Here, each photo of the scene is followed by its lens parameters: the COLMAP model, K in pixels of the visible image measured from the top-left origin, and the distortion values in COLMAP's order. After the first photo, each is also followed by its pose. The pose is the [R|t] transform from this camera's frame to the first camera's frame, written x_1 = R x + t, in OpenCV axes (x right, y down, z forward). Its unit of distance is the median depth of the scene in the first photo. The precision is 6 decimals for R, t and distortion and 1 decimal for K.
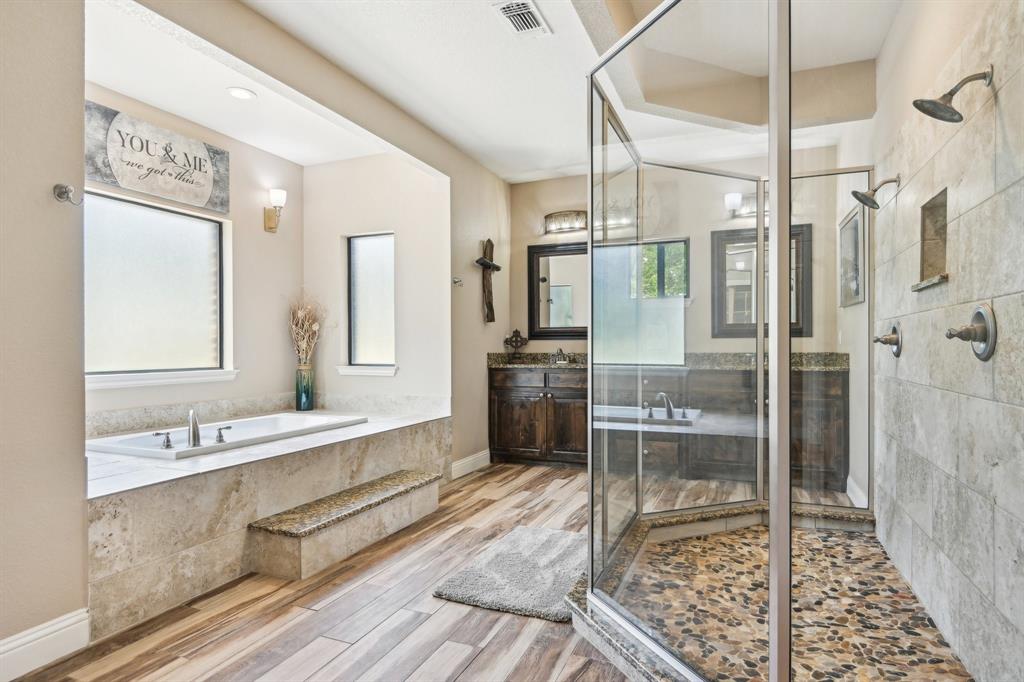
lens RADIAL K [[558.4, 0, 511.1], [0, 558.4, 345.0], [0, 0, 1]] dist [-0.004062, -0.012828]
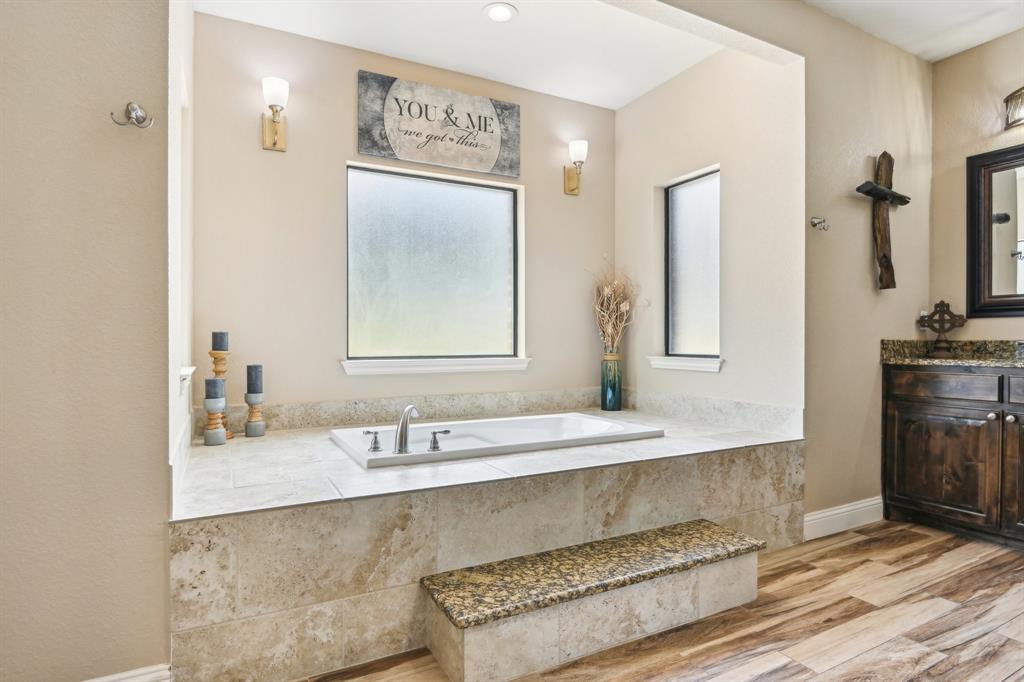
lens RADIAL K [[550.9, 0, 516.7], [0, 550.9, 348.4], [0, 0, 1]] dist [-0.007374, -0.013199]
pose [[0.777185, 0.010129, -0.629190, 0.033559], [0.001825, 0.999830, 0.018351, 0.016110], [0.629269, -0.015410, 0.777034, 0.374838]]
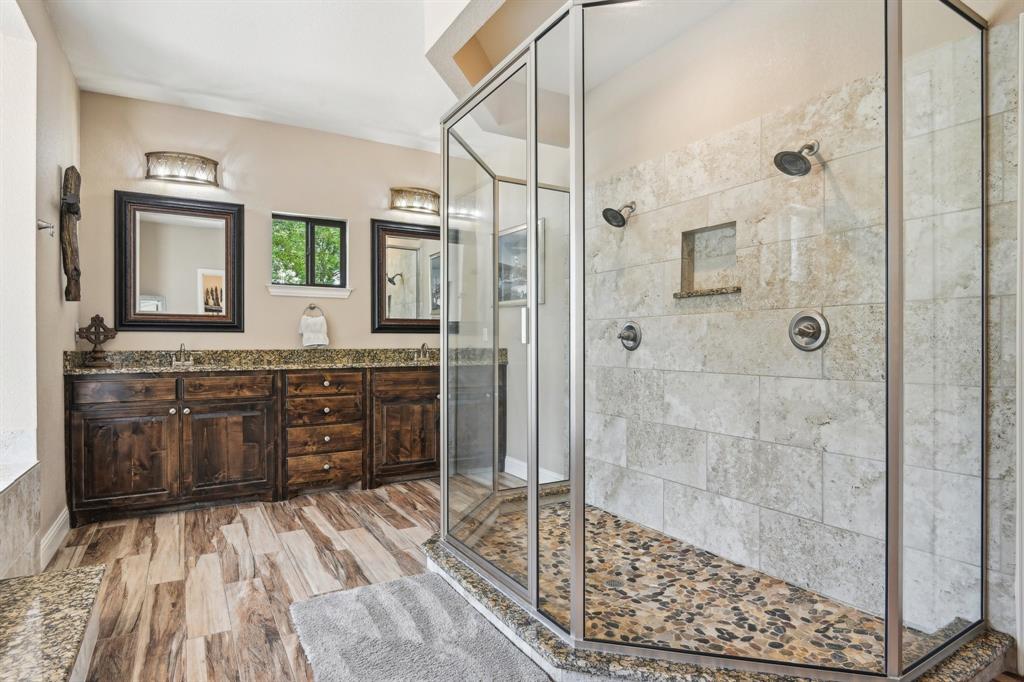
lens RADIAL K [[558.4, 0, 511.1], [0, 558.4, 345.0], [0, 0, 1]] dist [-0.004062, -0.012828]
pose [[0.599921, -0.000233, 0.800059, -0.311701], [-0.005188, 0.999978, 0.004182, 0.003303], [-0.800042, -0.006660, 0.599907, 0.320542]]
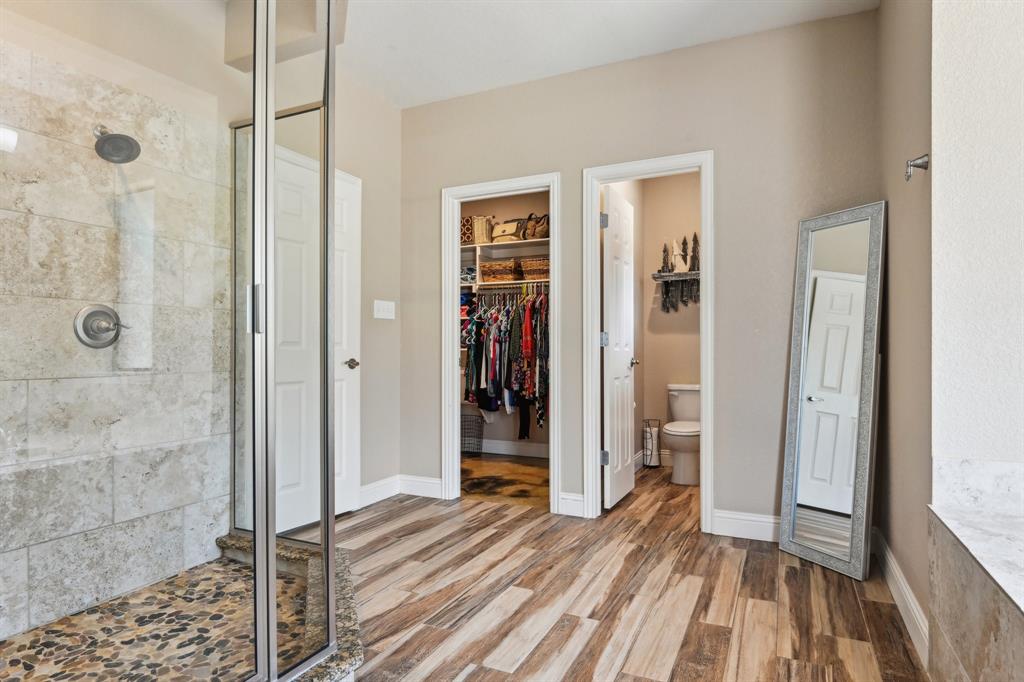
lens RADIAL K [[568.3, 0, 512.5], [0, 568.3, 350.5], [0, 0, 1]] dist [0.019243, -0.028274]
pose [[-0.998816, 0.006395, 0.048217, -0.083530], [0.006136, 0.999966, -0.005508, 0.019190], [-0.048251, -0.005206, -0.998822, 0.978298]]
